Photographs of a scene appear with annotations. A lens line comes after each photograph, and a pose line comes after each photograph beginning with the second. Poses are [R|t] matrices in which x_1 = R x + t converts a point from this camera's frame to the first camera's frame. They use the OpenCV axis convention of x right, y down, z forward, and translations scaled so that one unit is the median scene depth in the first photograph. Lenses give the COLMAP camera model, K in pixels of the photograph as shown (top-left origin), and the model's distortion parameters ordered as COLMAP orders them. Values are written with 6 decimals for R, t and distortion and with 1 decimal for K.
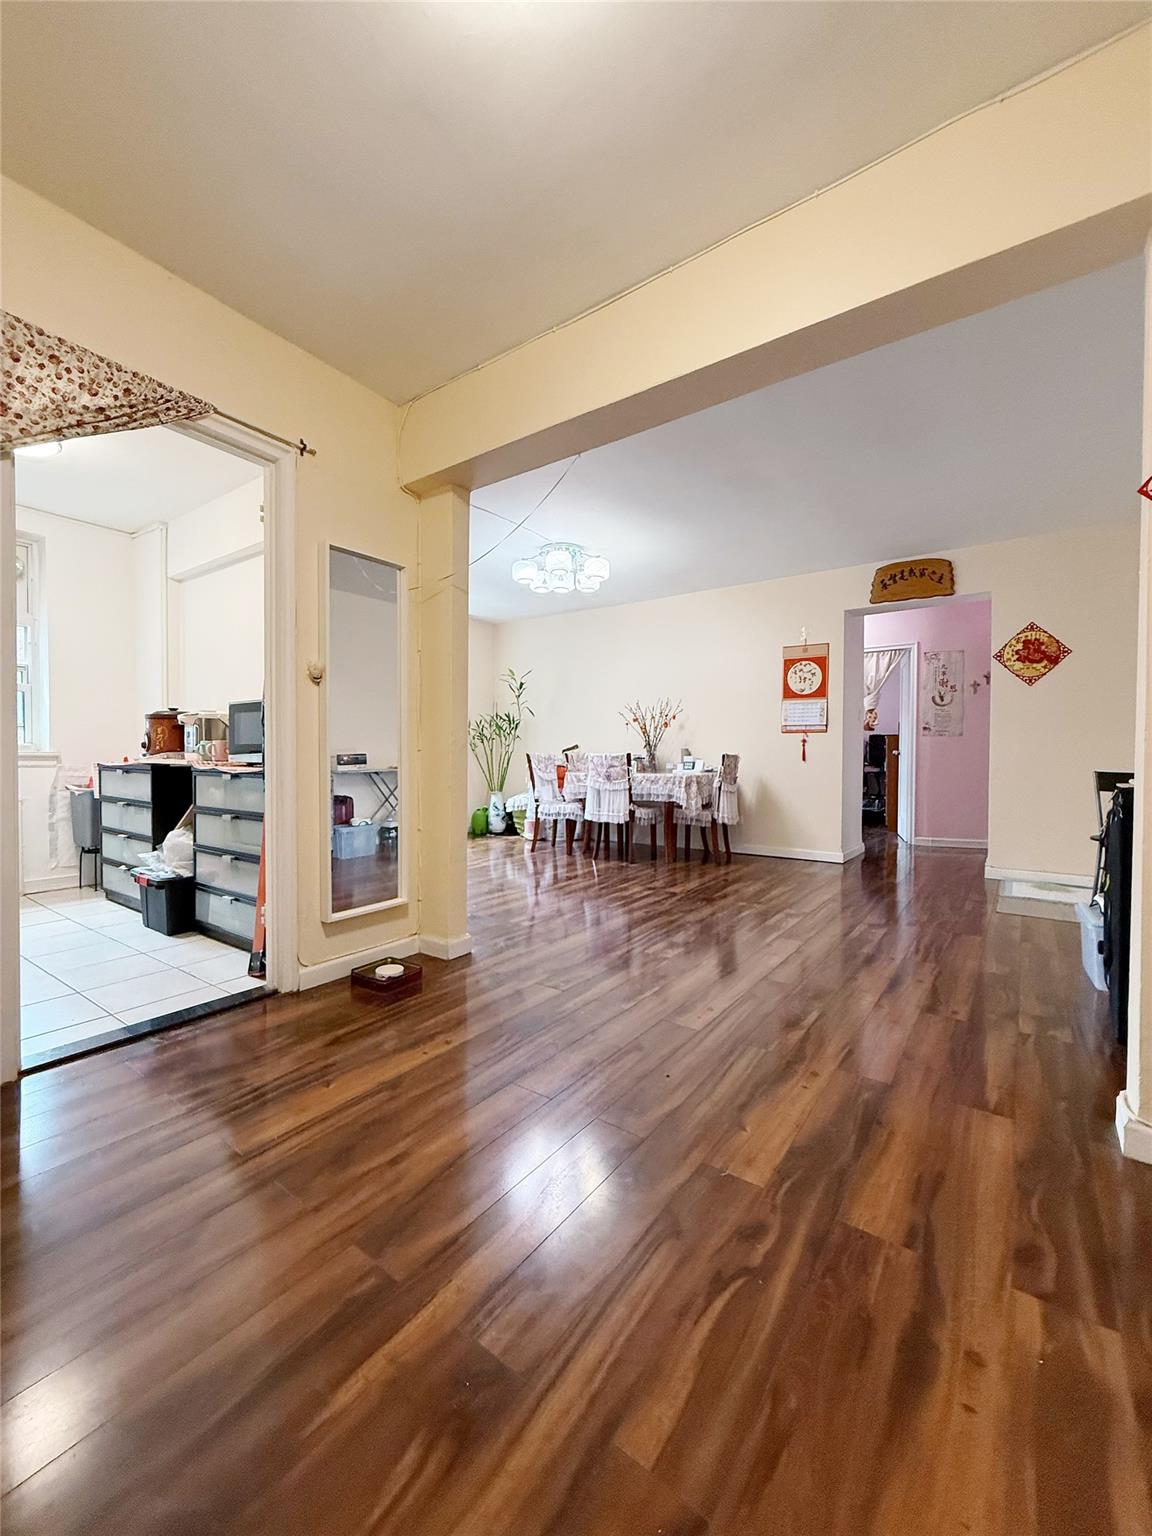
lens RADIAL K [[608.5, 0, 576.9], [0, 608.5, 766.5], [0, 0, 1]] dist [-0.001447, 0.000147]
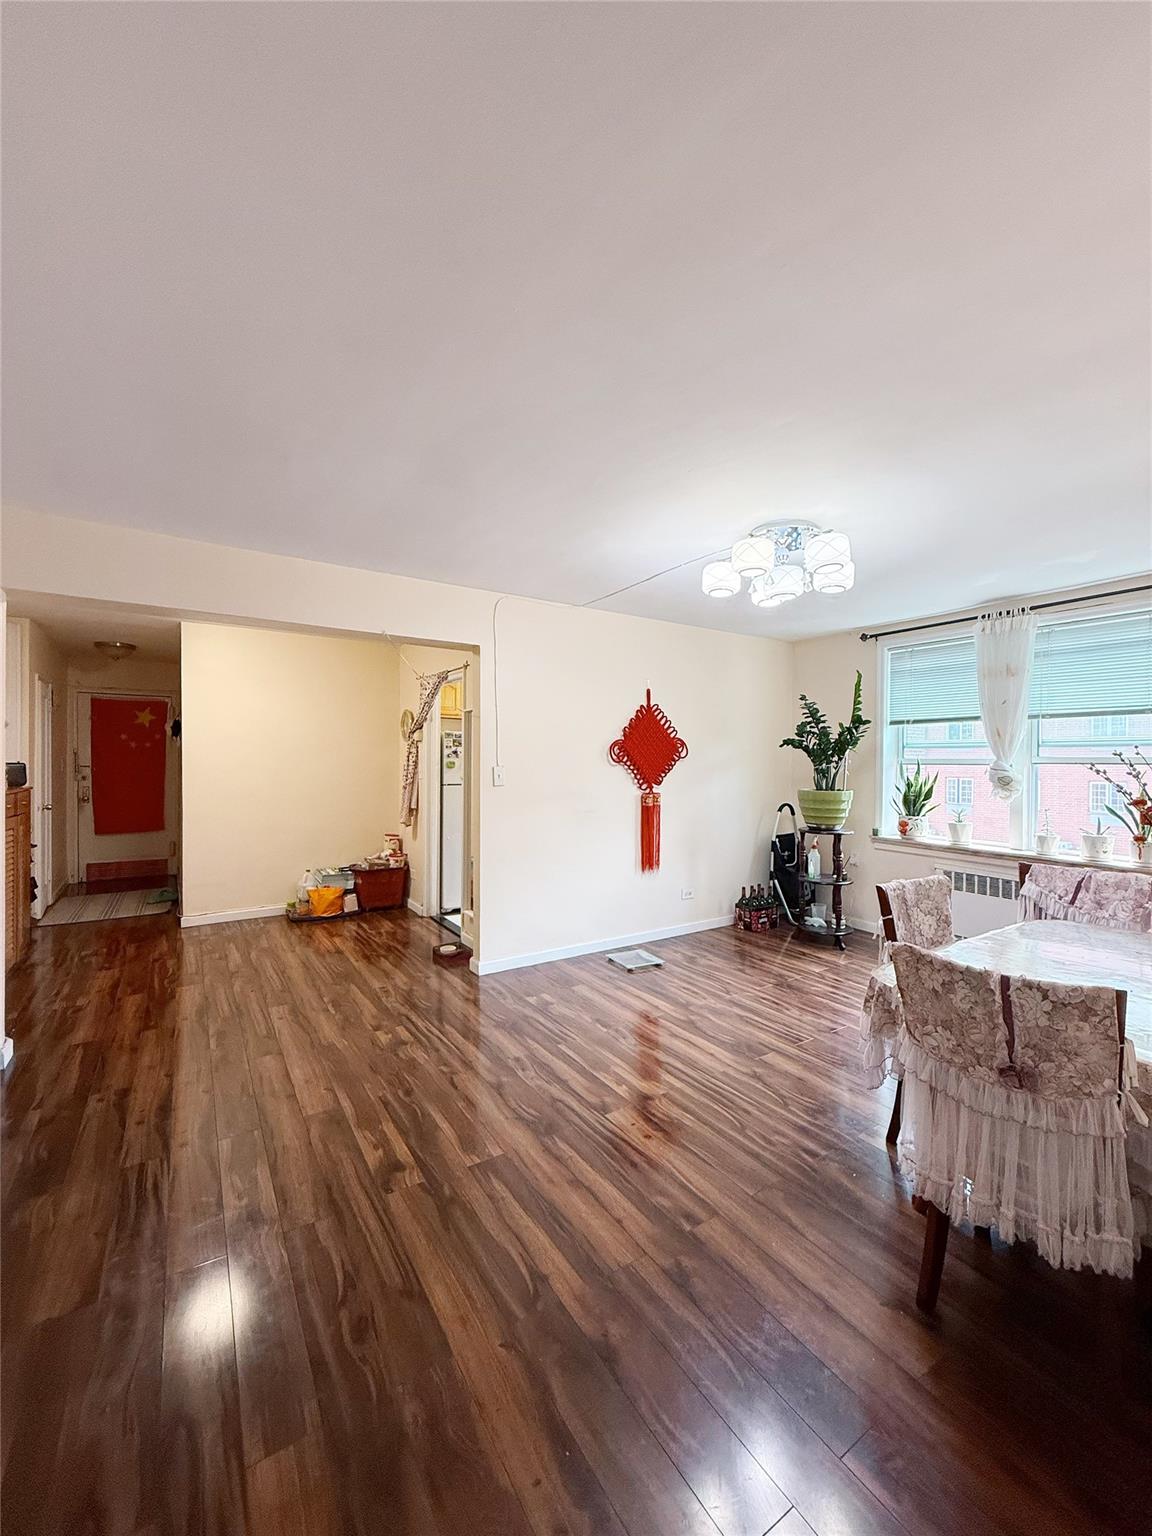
lens RADIAL K [[608.5, 0, 570.4], [0, 608.5, 765.1], [0, 0, 1]] dist [-0.001447, 0.000147]
pose [[-0.360875, -0.002106, -0.932612, 0.568245], [-0.030017, 0.999506, 0.009358, -0.104774], [0.932131, 0.031372, -0.360760, 0.919431]]
